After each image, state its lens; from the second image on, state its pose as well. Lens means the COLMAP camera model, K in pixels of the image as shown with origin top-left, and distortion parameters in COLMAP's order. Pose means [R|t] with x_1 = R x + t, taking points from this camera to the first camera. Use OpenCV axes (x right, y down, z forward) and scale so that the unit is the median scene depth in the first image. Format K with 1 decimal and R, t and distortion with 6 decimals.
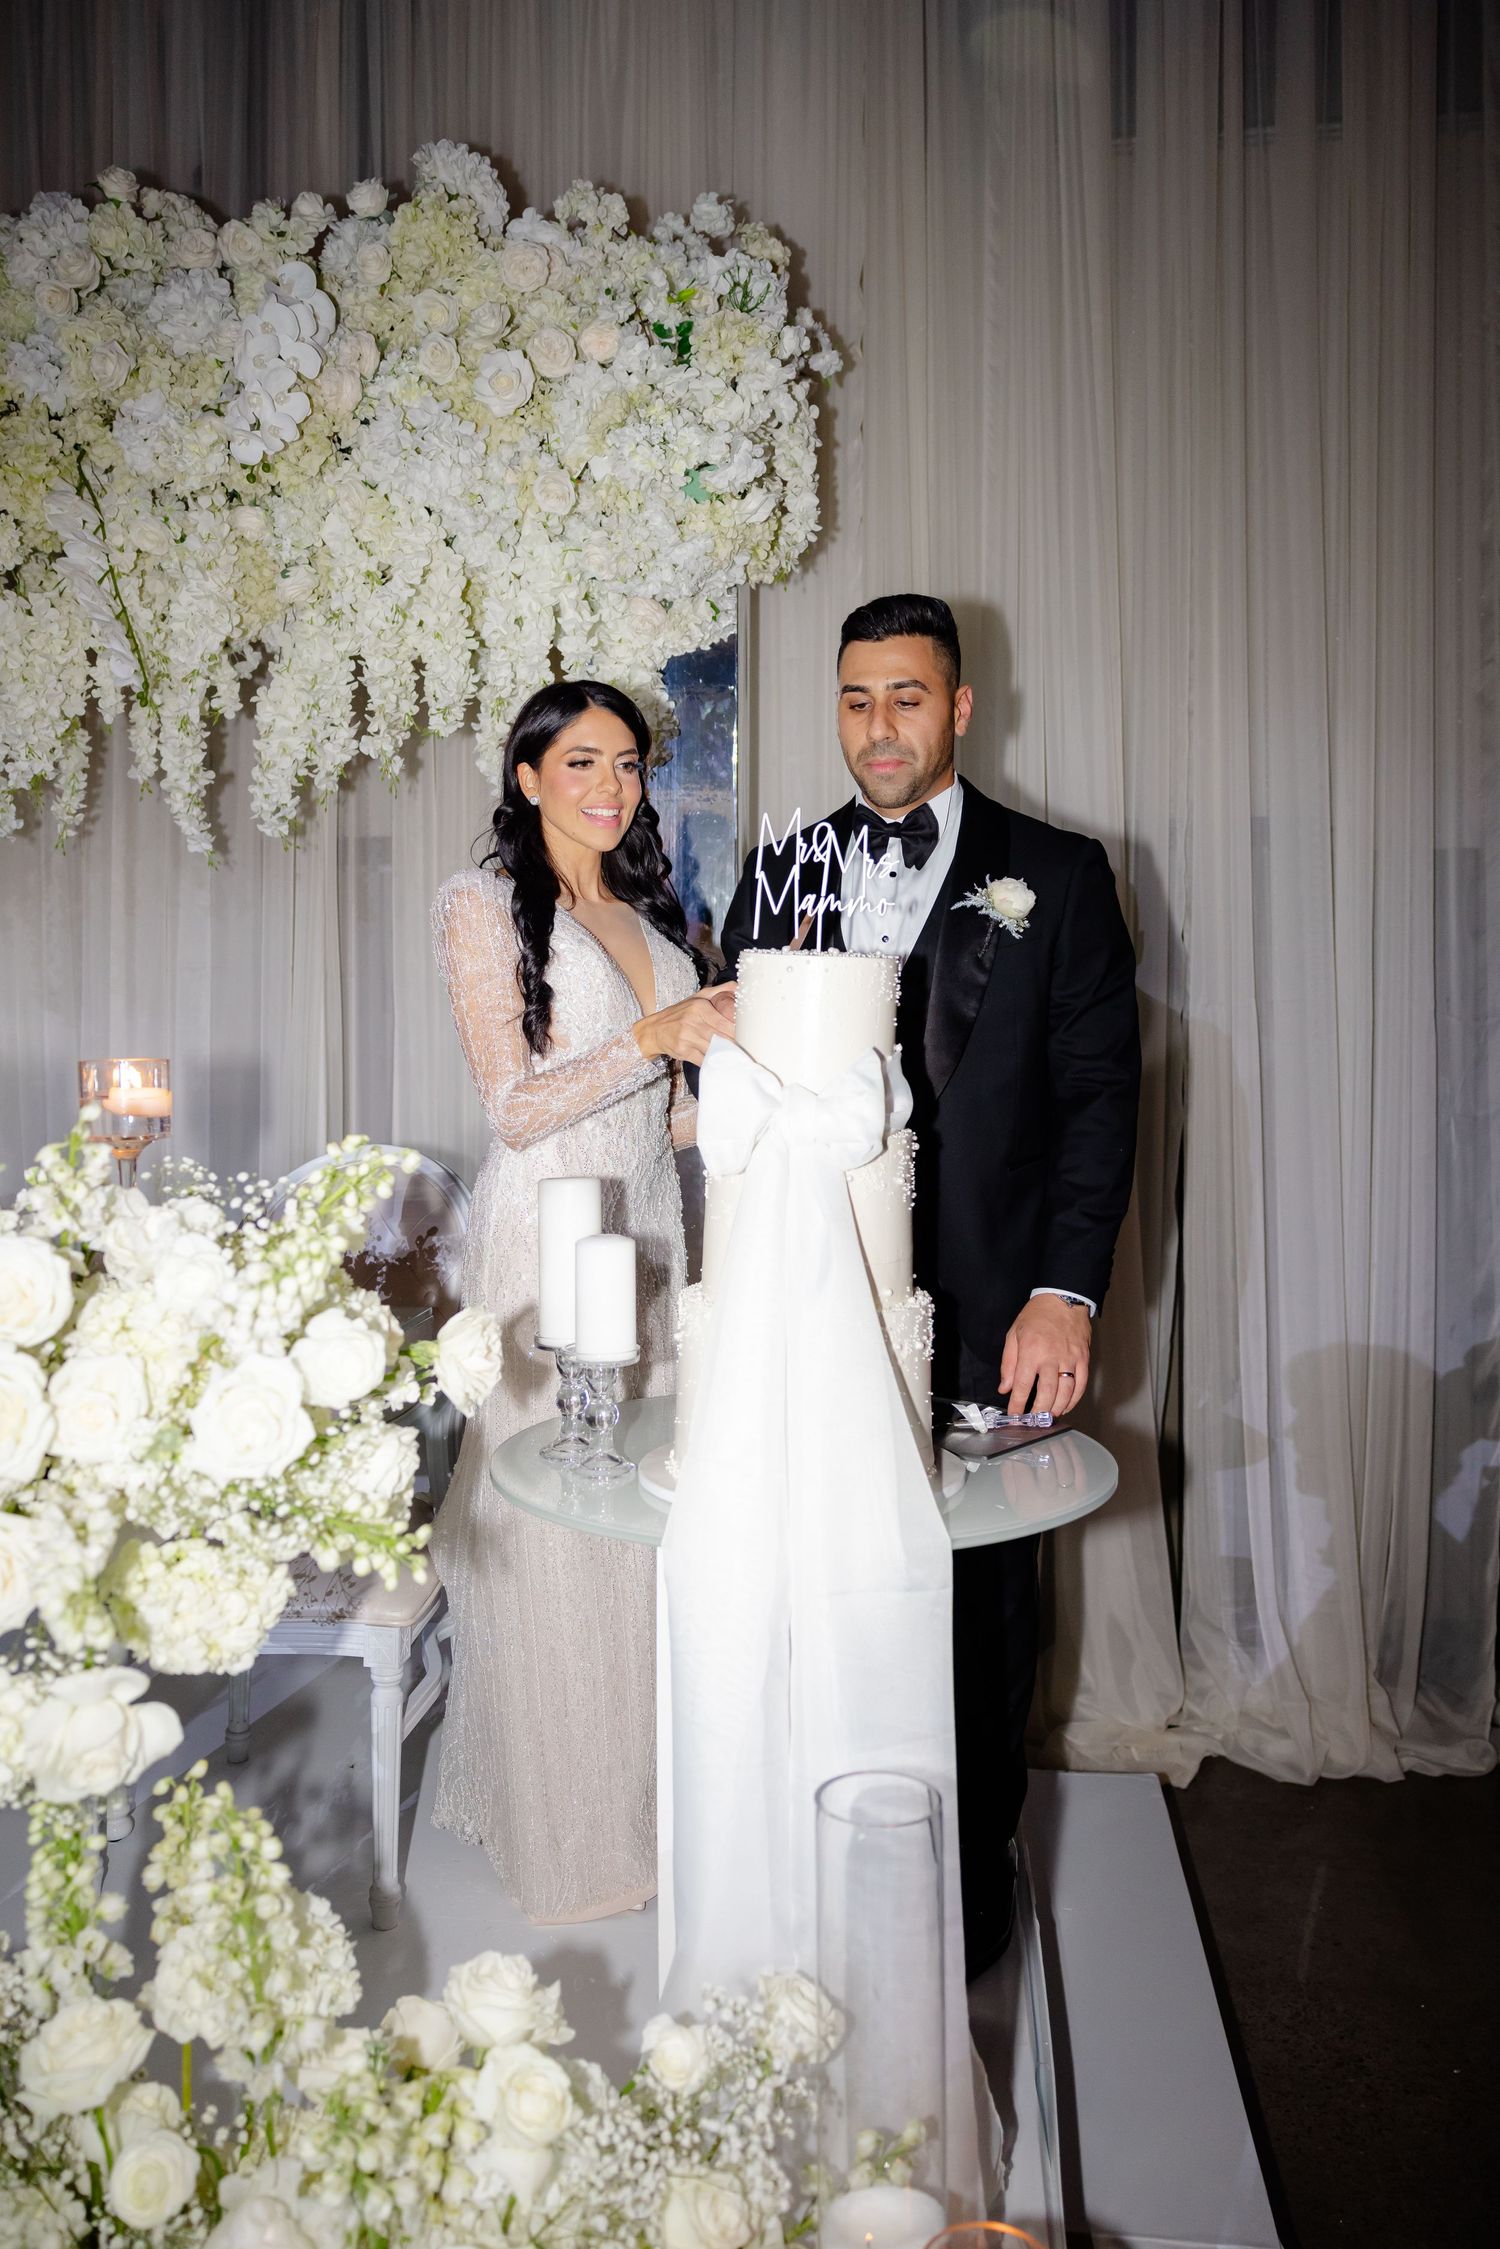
lens RADIAL K [[1669.3, 0, 744.0], [0, 1669.3, 1078.8], [0, 0, 1]] dist [-0.028418, -0.003038]
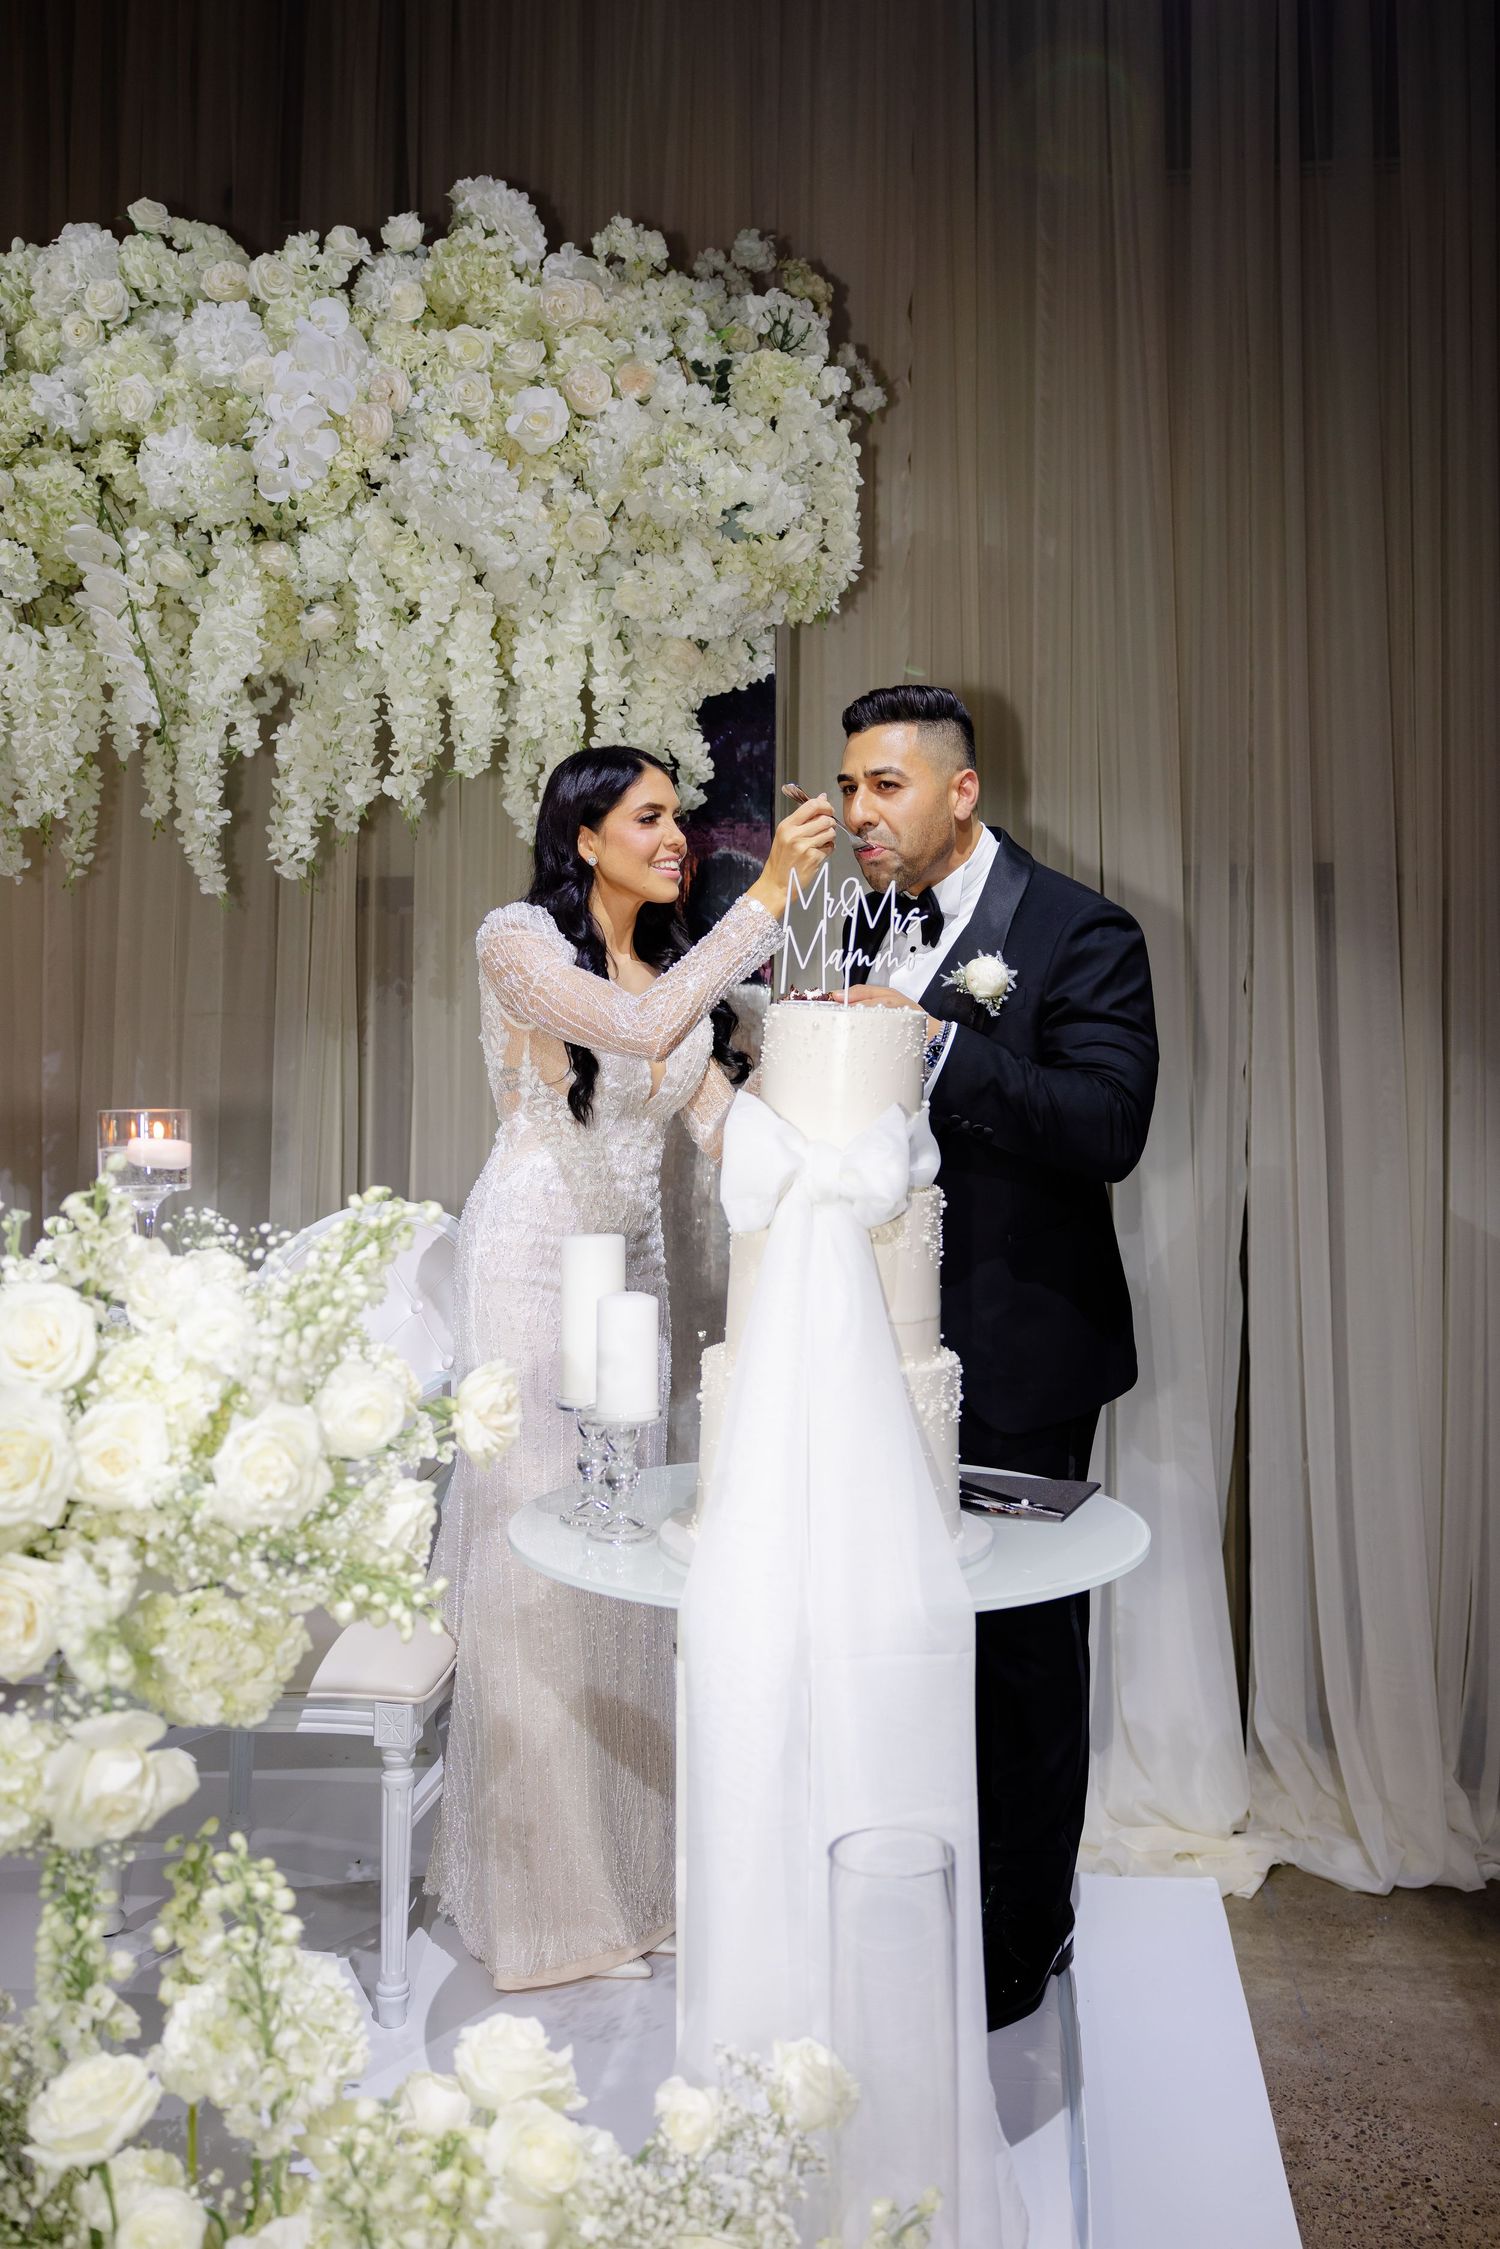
lens RADIAL K [[1875.9, 0, 817.0], [0, 1875.9, 1033.8], [0, 0, 1]] dist [-0.051785, 0.016660]
pose [[0.999936, 0.006569, 0.009228, 0.011745], [-0.006053, 0.998472, -0.054926, 0.001187], [-0.009575, 0.054866, 0.998448, -0.077506]]
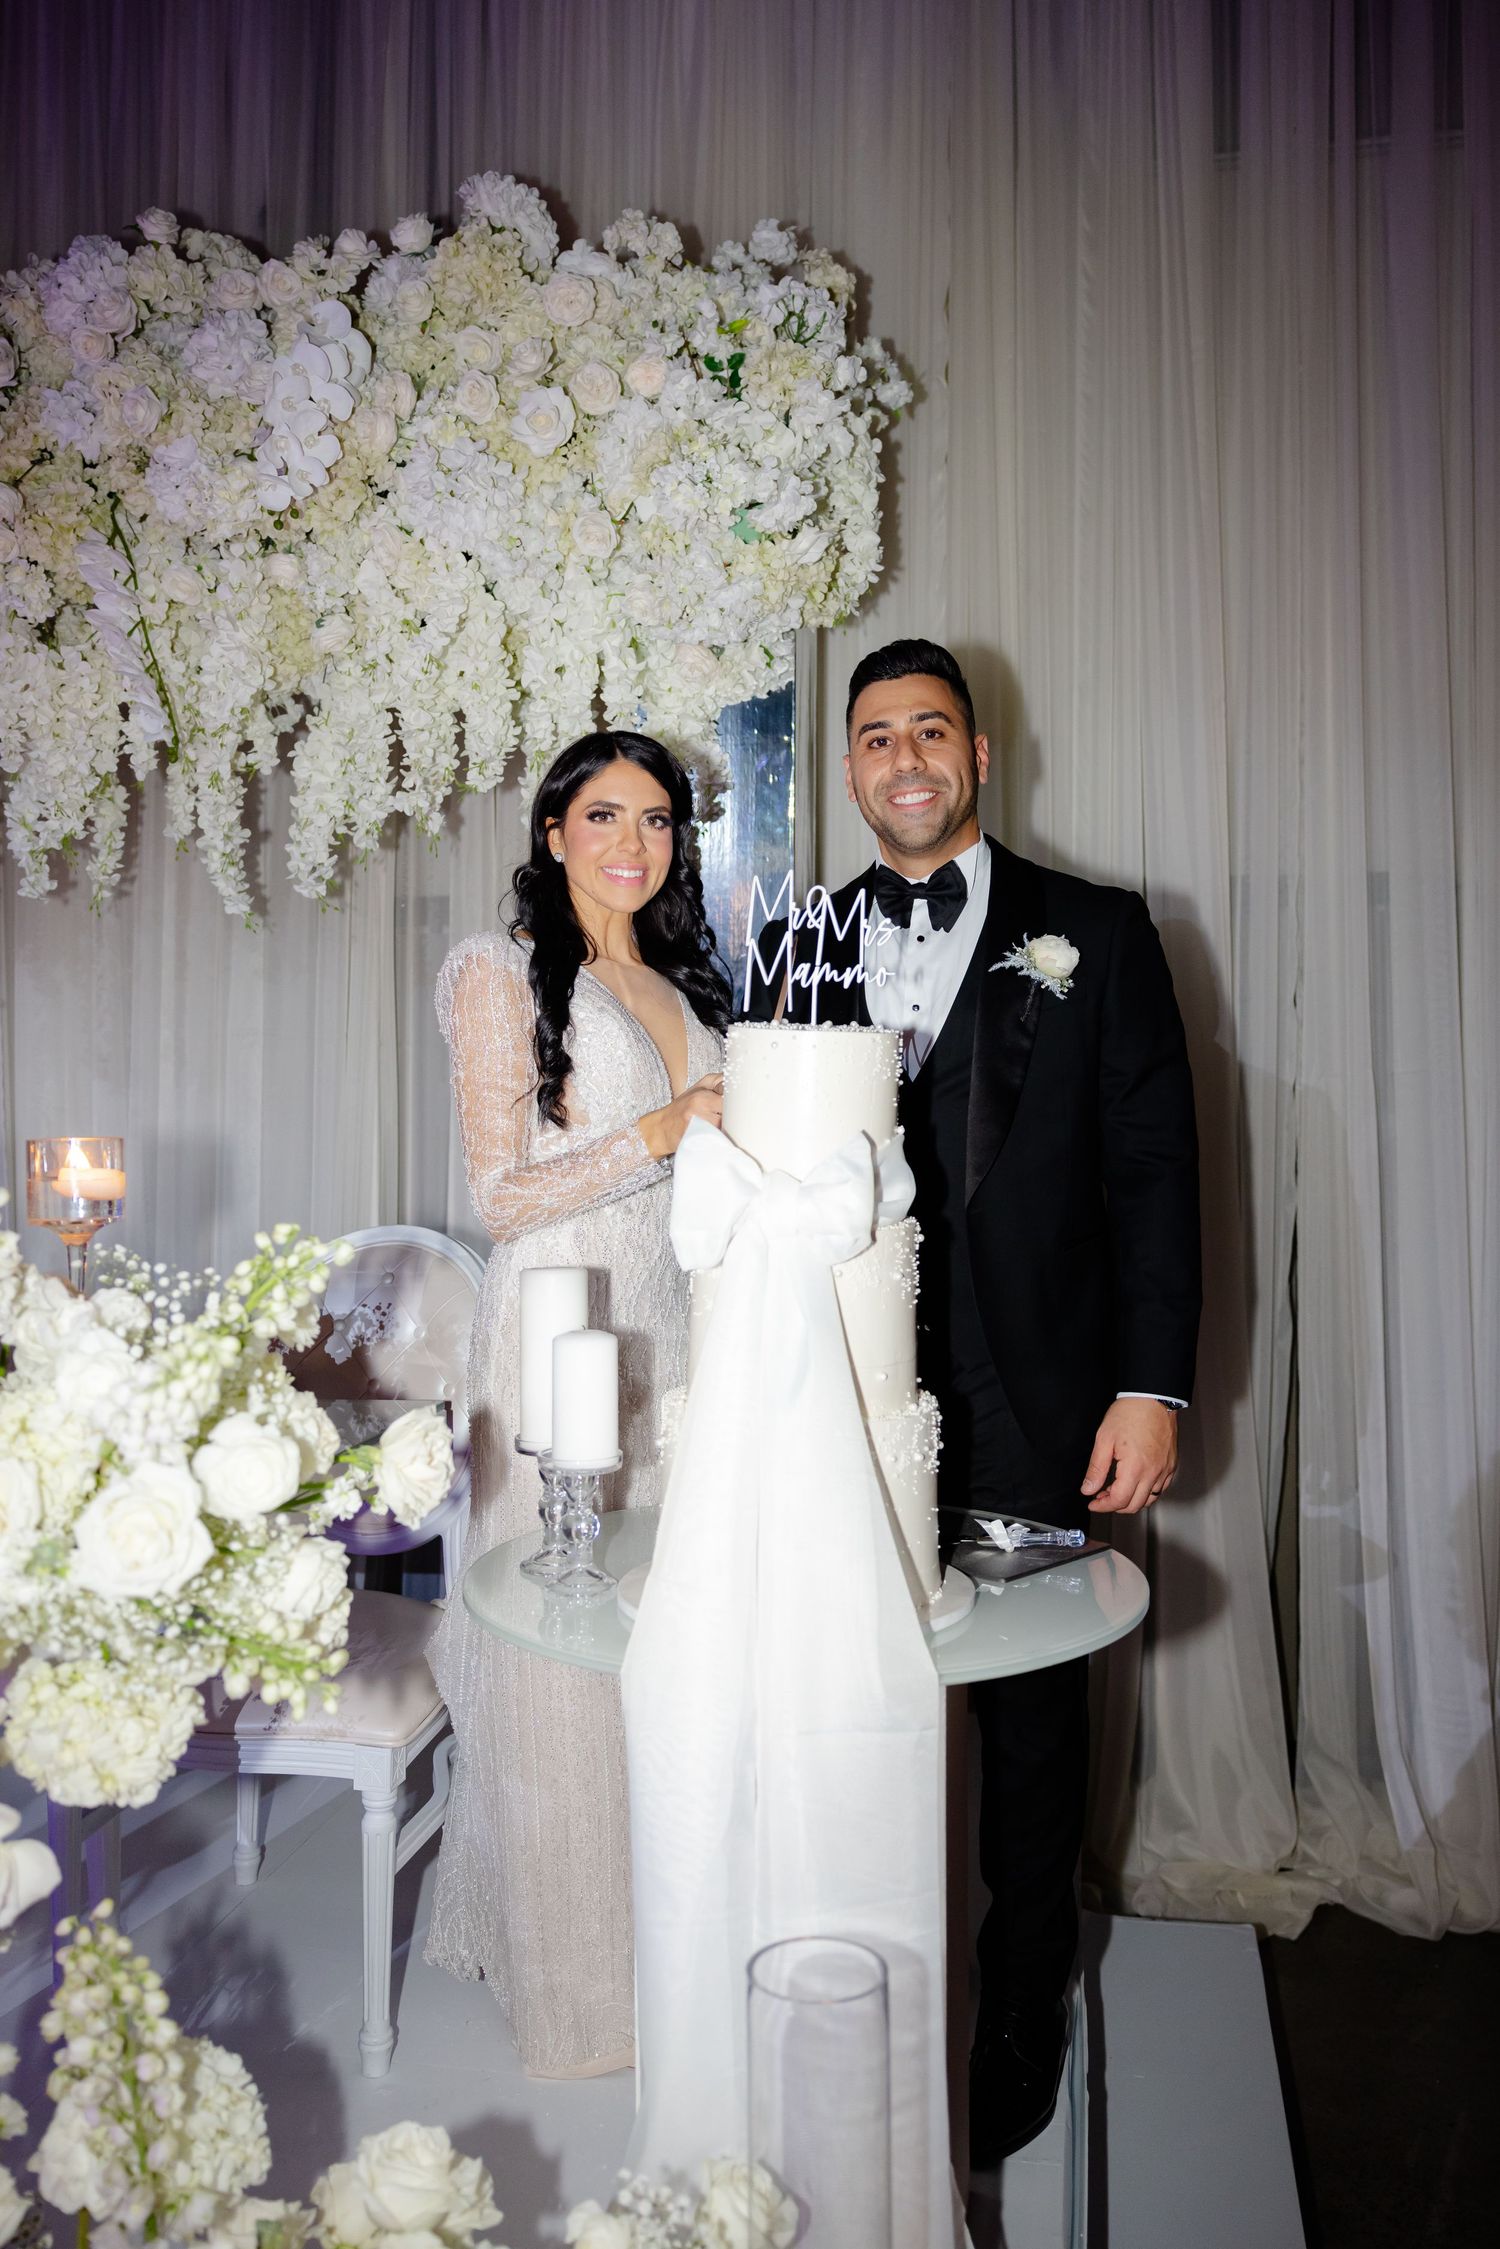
lens RADIAL K [[1758.3, 0, 825.4], [0, 1758.3, 1086.5], [0, 0, 1]] dist [-0.036215, 0.001156]
pose [[0.998420, 0.003224, -0.056095, 0.072060], [-0.005034, 0.999470, -0.032156, -0.007497], [0.055962, 0.032387, 0.997907, 0.023528]]
